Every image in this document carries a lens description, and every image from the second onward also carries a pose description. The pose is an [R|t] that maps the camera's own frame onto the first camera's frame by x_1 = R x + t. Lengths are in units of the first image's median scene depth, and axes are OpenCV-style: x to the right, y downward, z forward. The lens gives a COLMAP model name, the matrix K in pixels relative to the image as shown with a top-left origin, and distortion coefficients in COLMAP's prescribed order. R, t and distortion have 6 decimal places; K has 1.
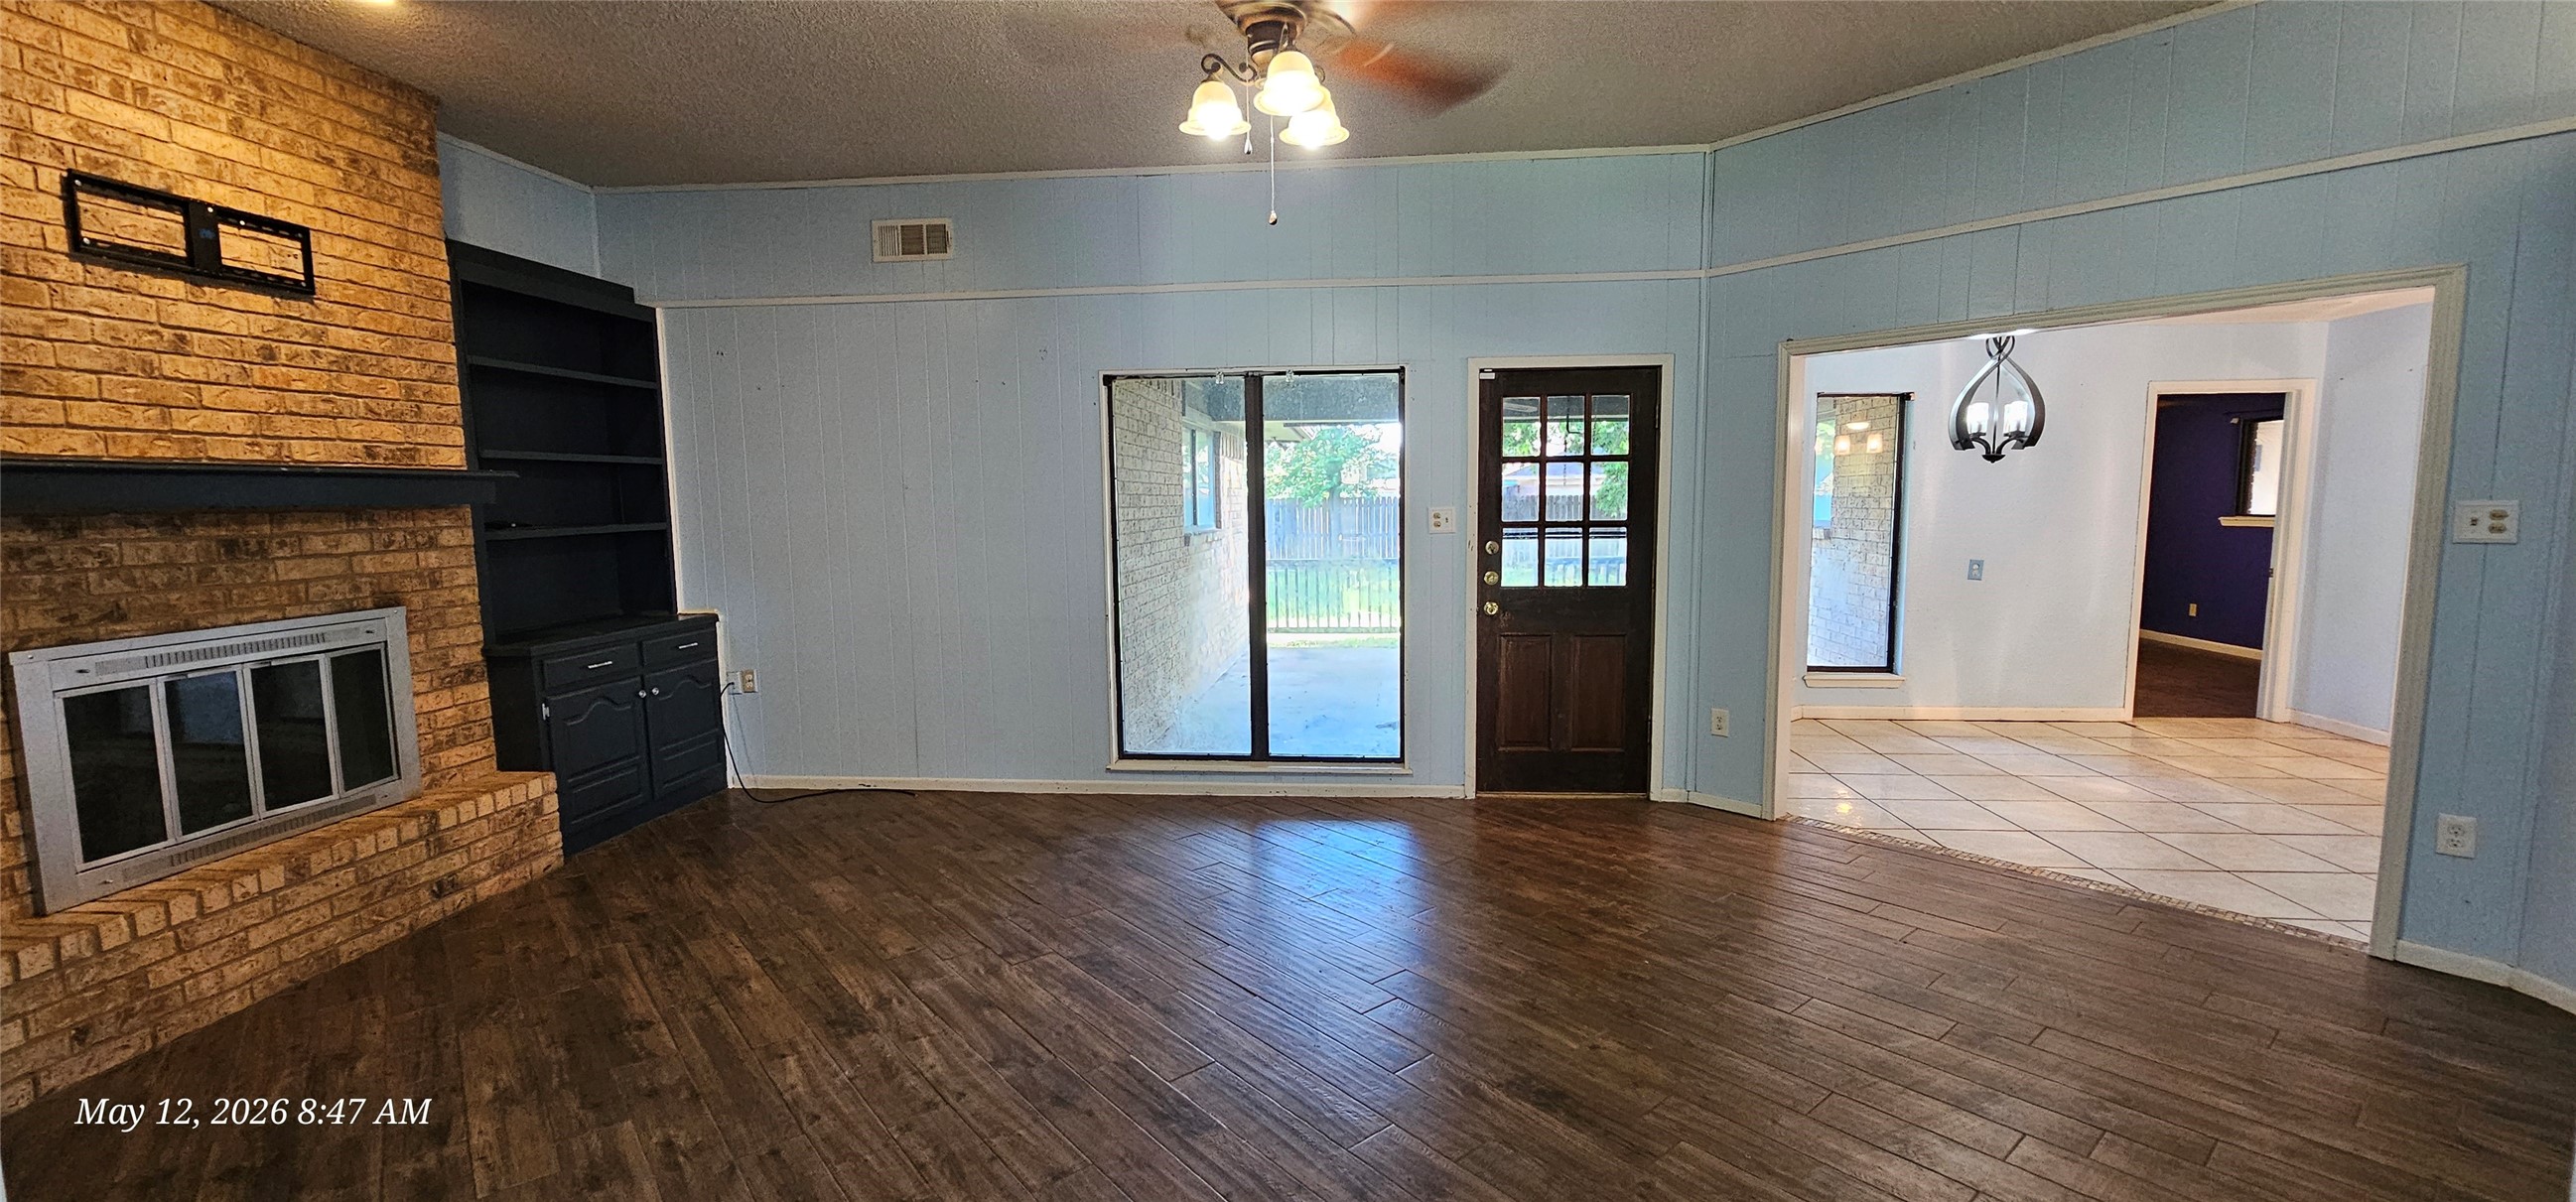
lens RADIAL K [[1055.6, 0, 1292.1], [0, 1055.6, 610.1], [0, 0, 1]] dist [-0.000107, 0.000031]
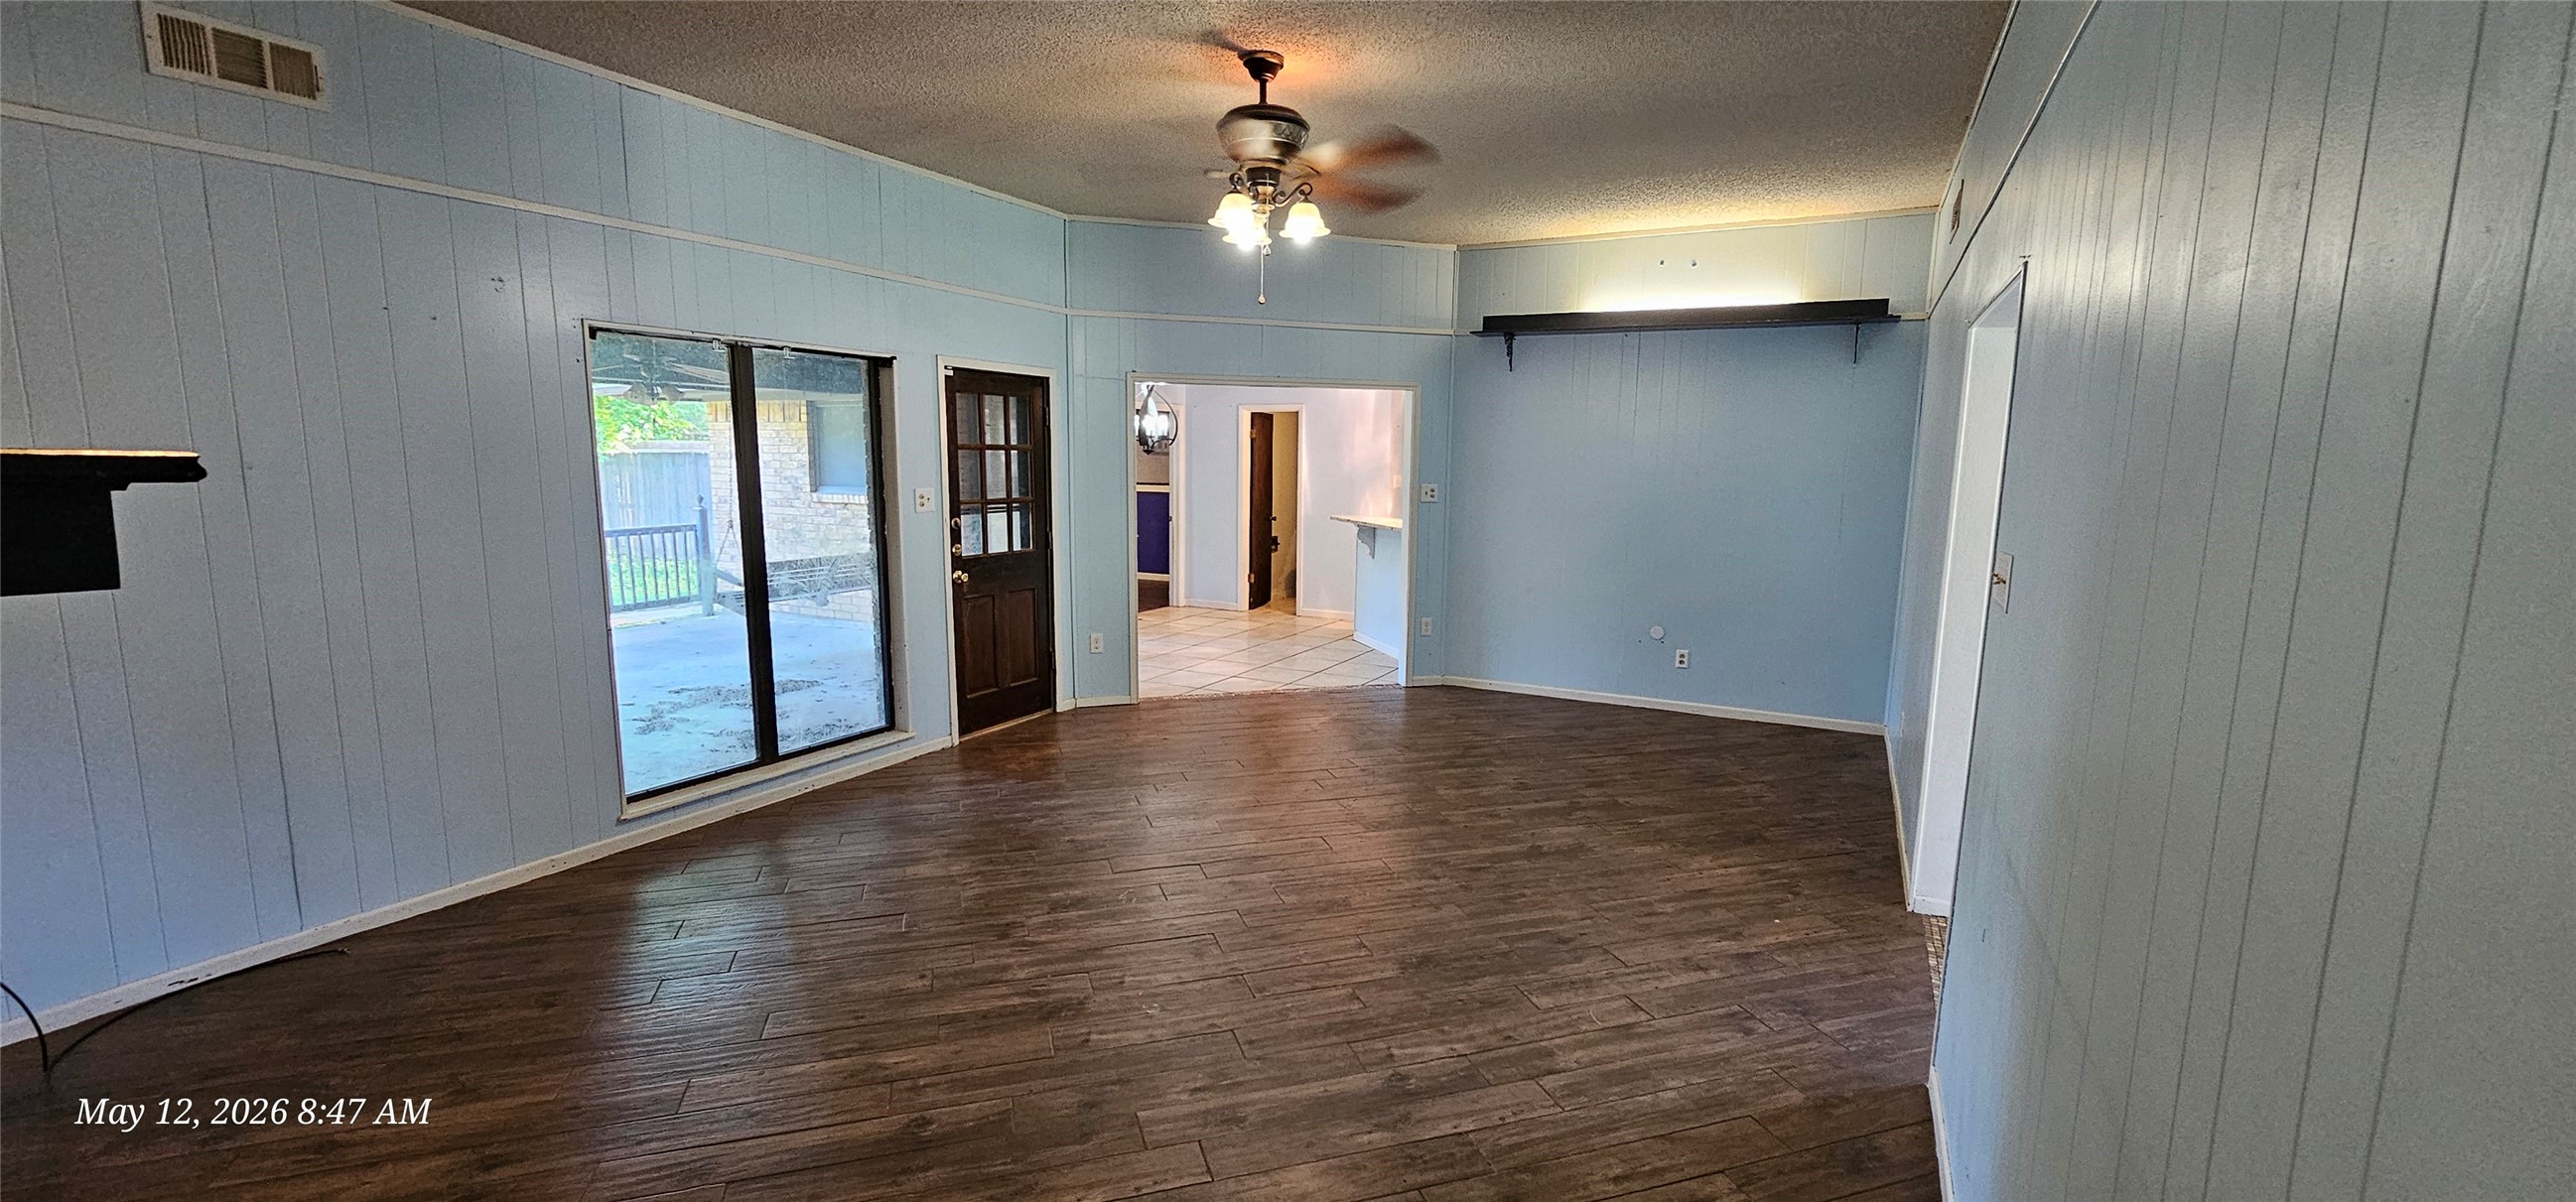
lens RADIAL K [[1073.9, 0, 1288.0], [0, 1073.9, 601.0], [0, 0, 1]] dist [-0.000650, -0.000162]
pose [[0.379088, -0.109483, 0.918861, -0.733976], [0.082128, 0.993038, 0.084438, -0.043115], [-0.921709, 0.043455, 0.385440, 0.217784]]
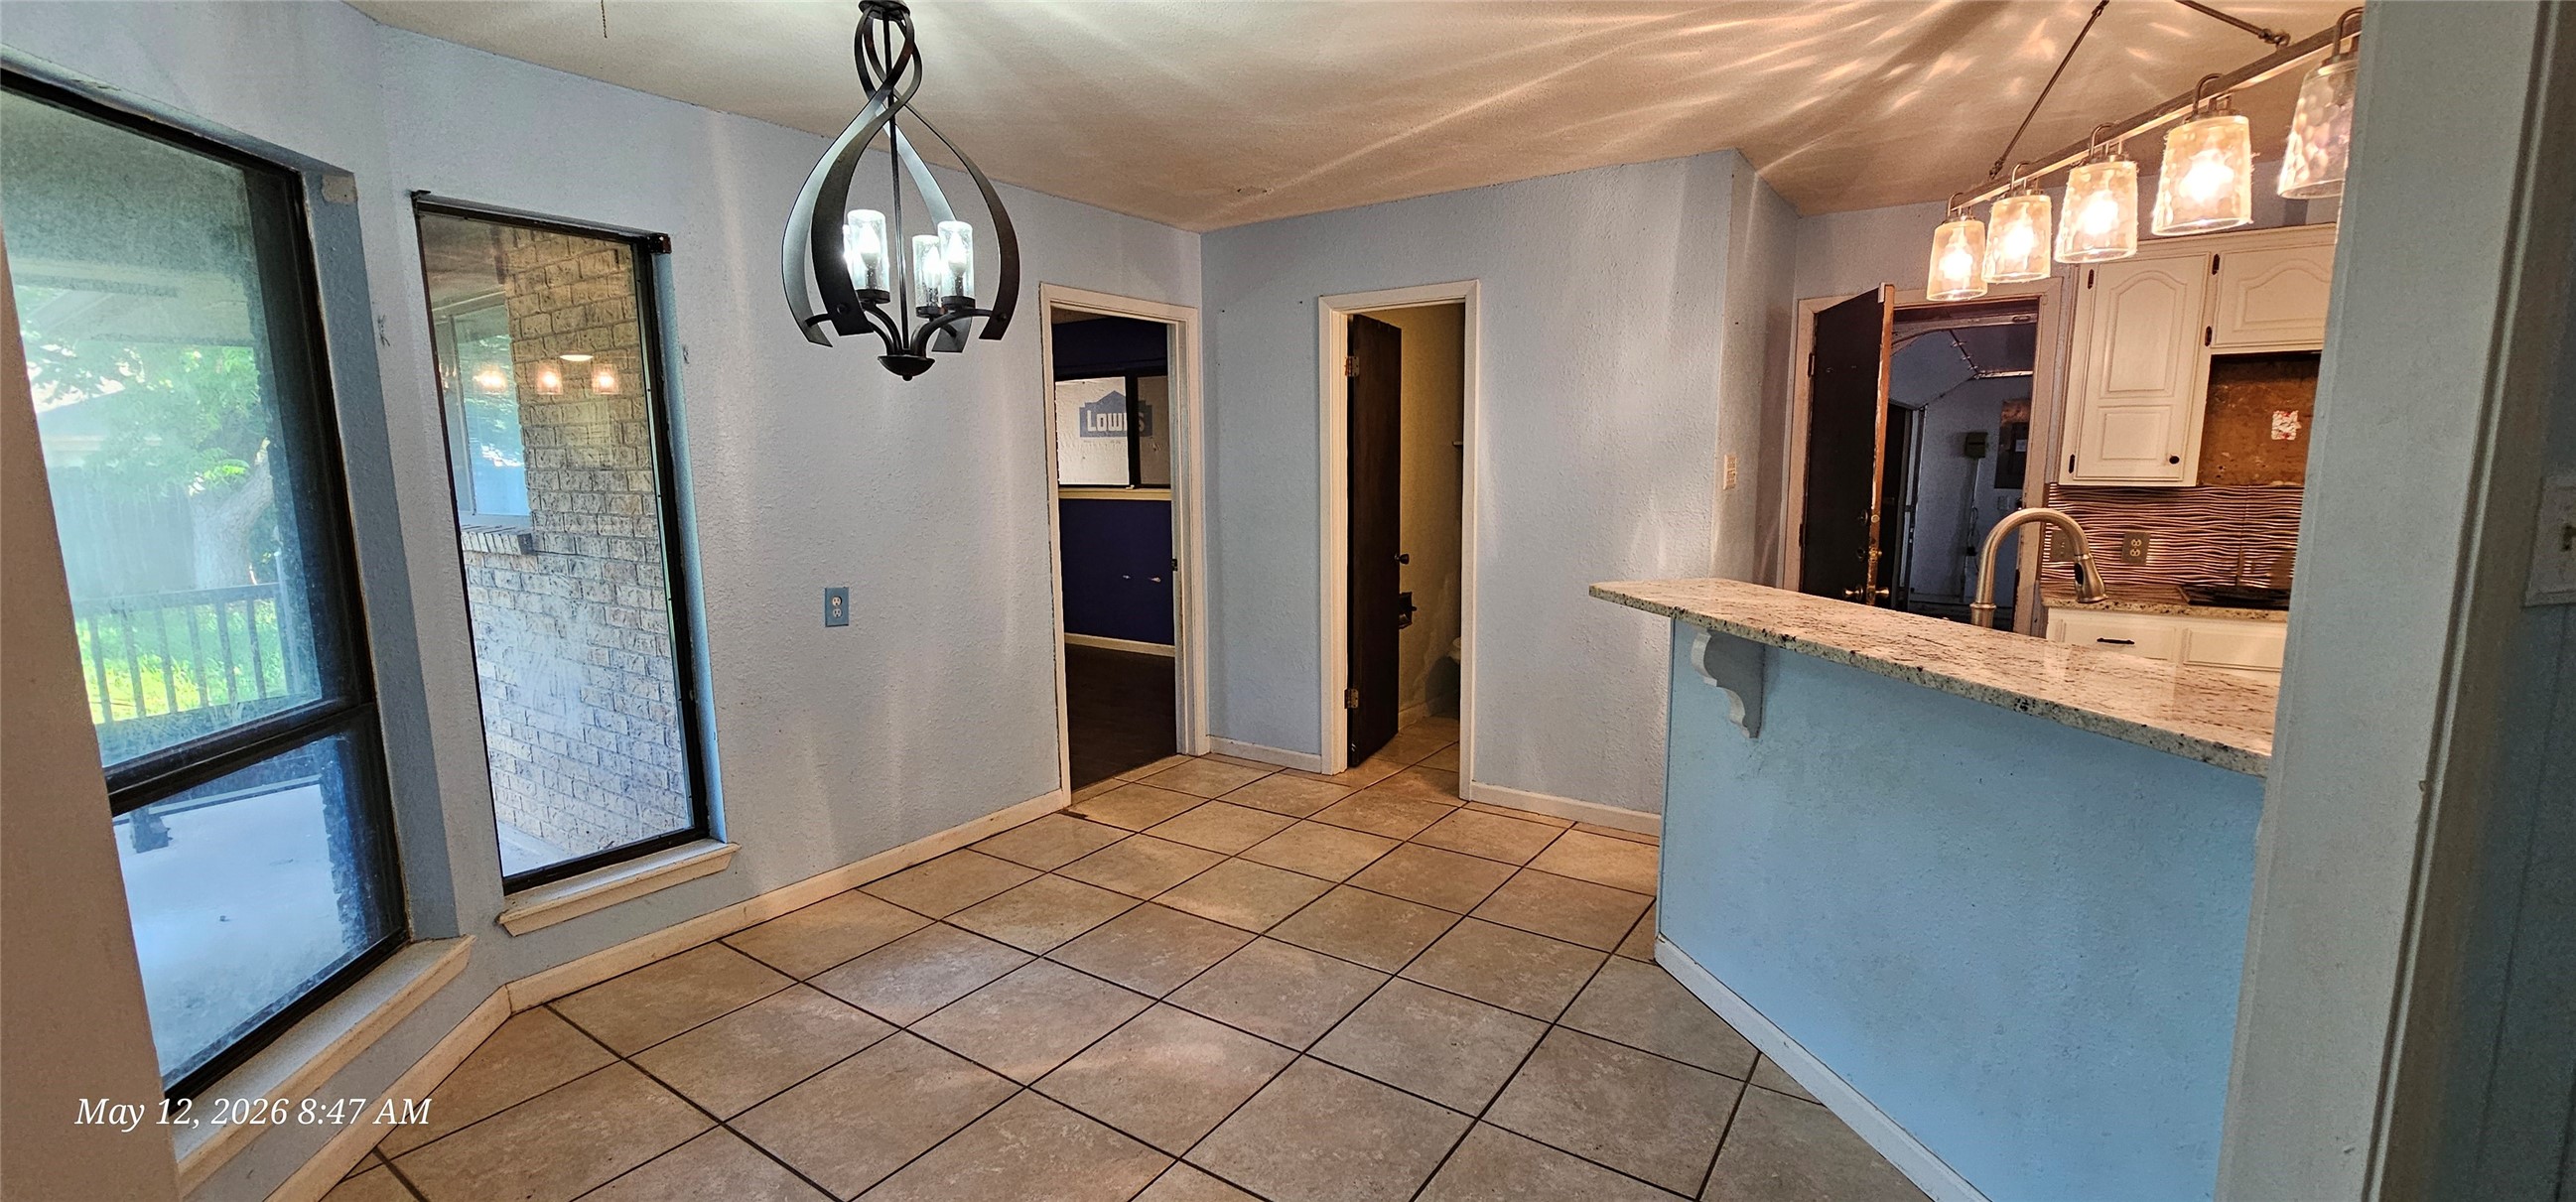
lens RADIAL K [[1055.6, 0, 1292.1], [0, 1055.6, 610.1], [0, 0, 1]] dist [-0.000107, 0.000031]
pose [[0.485712, -0.122122, 0.865546, 0.385345], [0.099576, 0.991477, 0.084012, -0.073228], [-0.868429, 0.045382, 0.493733, 0.690351]]
